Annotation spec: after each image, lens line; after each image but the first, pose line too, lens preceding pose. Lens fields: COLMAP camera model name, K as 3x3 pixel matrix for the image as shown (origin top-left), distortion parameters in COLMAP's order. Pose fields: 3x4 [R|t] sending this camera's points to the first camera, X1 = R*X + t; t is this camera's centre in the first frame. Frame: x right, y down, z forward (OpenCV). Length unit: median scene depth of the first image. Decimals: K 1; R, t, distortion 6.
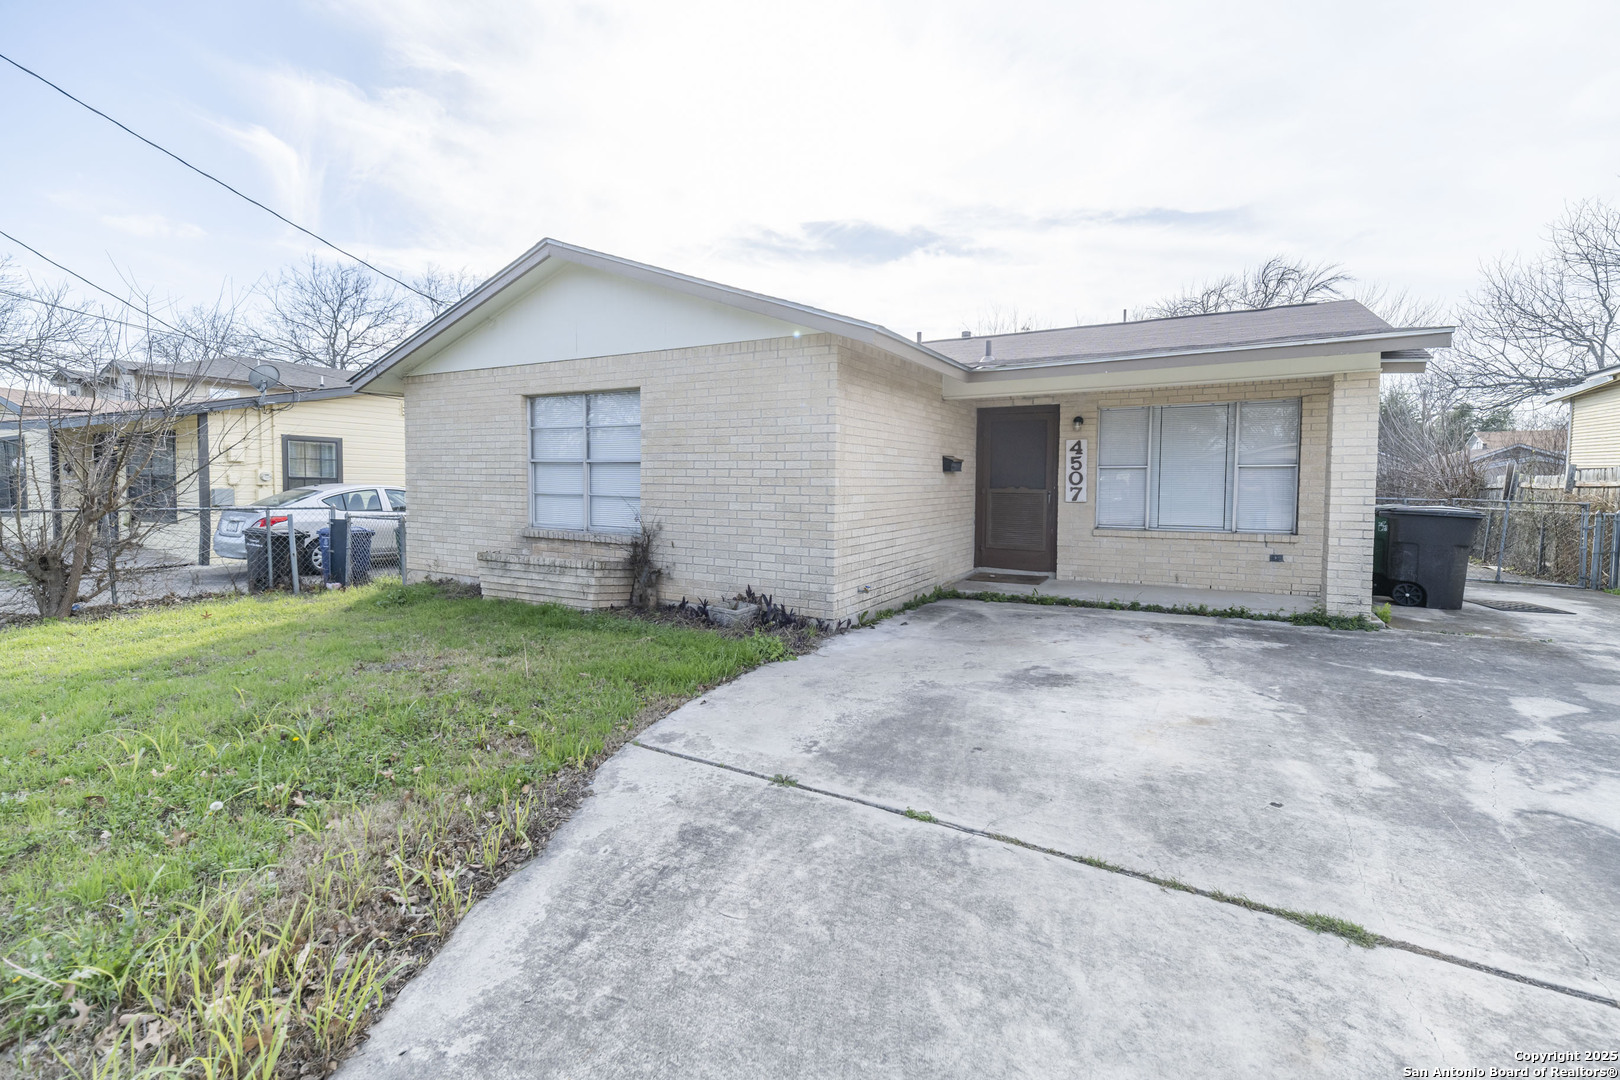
lens RADIAL K [[697.6, 0, 812.9], [0, 697.6, 536.0], [0, 0, 1]] dist [0.009657, -0.000165]
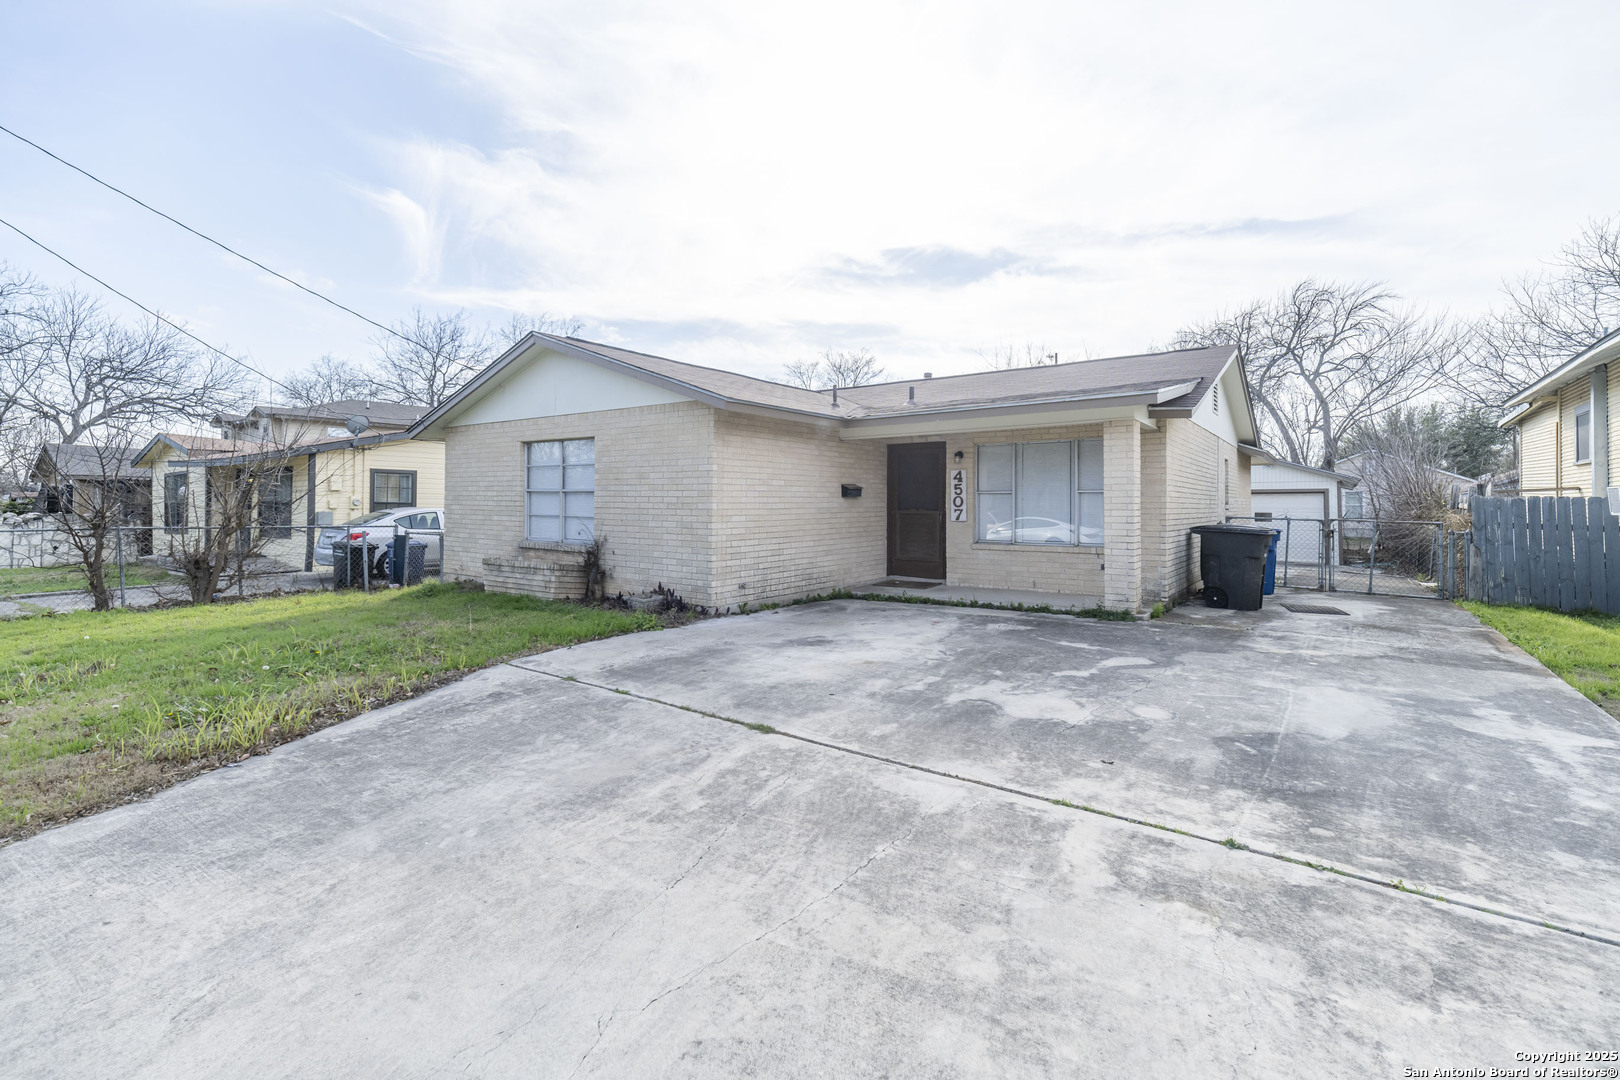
lens RADIAL K [[700.1, 0, 814.1], [0, 700.1, 515.2], [0, 0, 1]] dist [0.004125, 0.000026]
pose [[0.994089, -0.001200, -0.108565, 0.290890], [-0.005344, 0.998186, -0.059963, 0.017169], [0.108440, 0.060189, 0.992279, -0.267140]]
